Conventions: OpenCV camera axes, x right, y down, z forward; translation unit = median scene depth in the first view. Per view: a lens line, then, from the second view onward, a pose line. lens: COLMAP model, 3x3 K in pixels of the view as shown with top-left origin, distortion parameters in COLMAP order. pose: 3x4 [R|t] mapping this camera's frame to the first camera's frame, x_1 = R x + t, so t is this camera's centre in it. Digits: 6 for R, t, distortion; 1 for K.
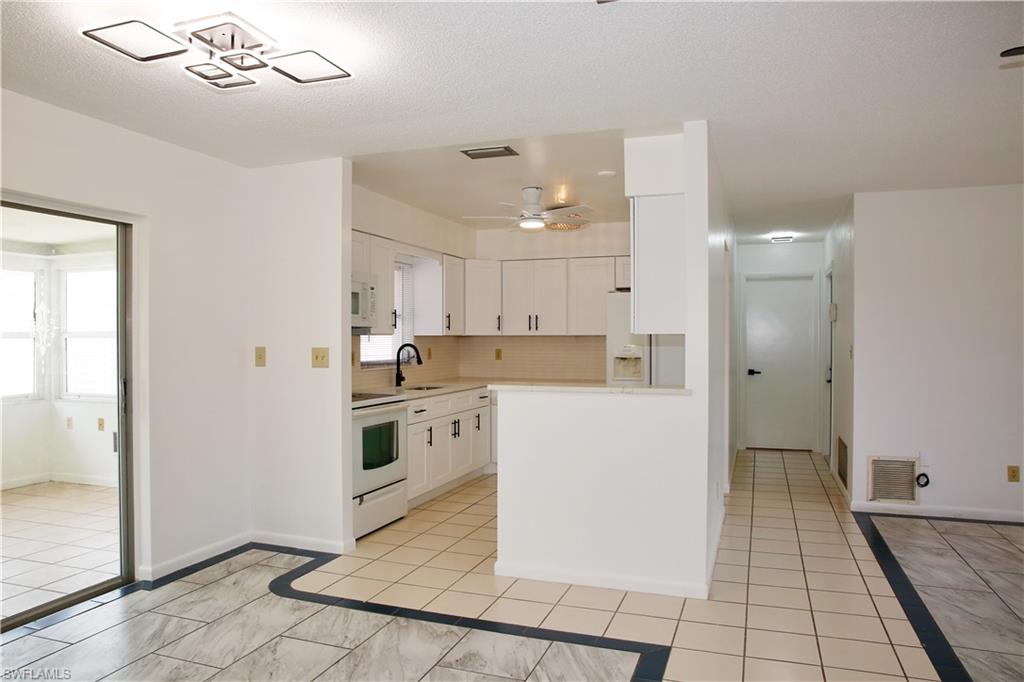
lens RADIAL K [[702.0, 0, 512.0], [0, 702.0, 341.0], [0, 0, 1]] dist [-0.106051, 0.076762]
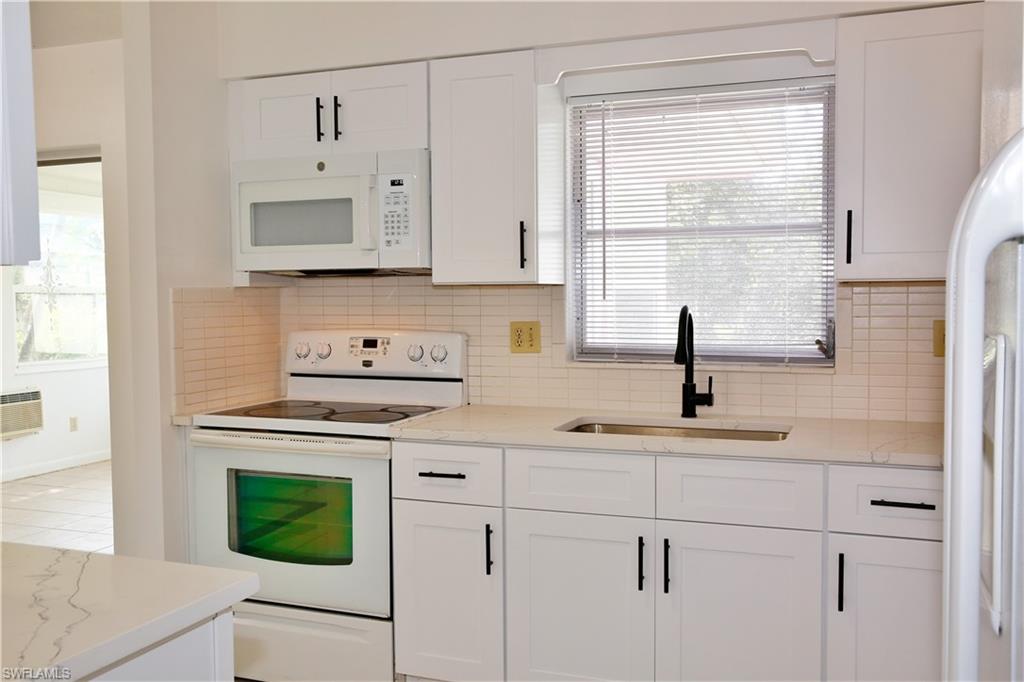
lens RADIAL K [[962.1, 0, 512.0], [0, 962.1, 341.0], [0, 0, 1]] dist [-0.013214, -0.003478]
pose [[-0.030734, 0.048806, -0.998335, 0.355076], [0.002297, 0.998808, 0.048759, -0.002370], [0.999525, -0.000795, -0.030809, 0.909450]]
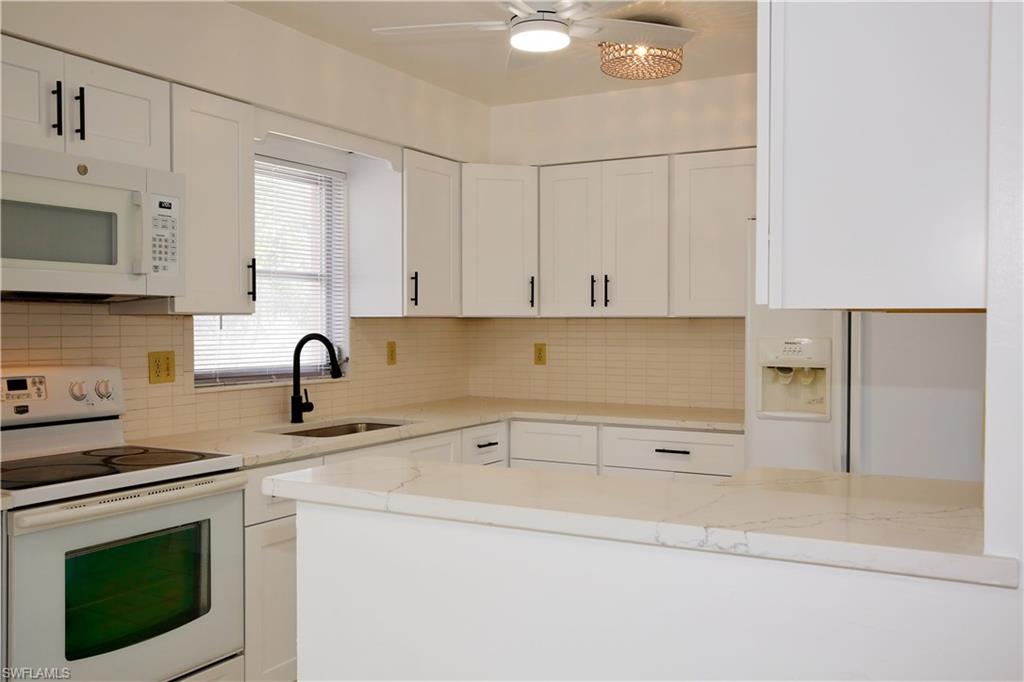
lens RADIAL K [[933.1, 0, 512.0], [0, 933.1, 341.0], [0, 0, 1]] dist [-0.007074, -0.005013]
pose [[0.986619, 0.005119, -0.162965, 0.085090], [-0.002383, 0.999853, 0.016979, -0.002214], [0.163028, -0.016364, 0.986486, 0.392557]]
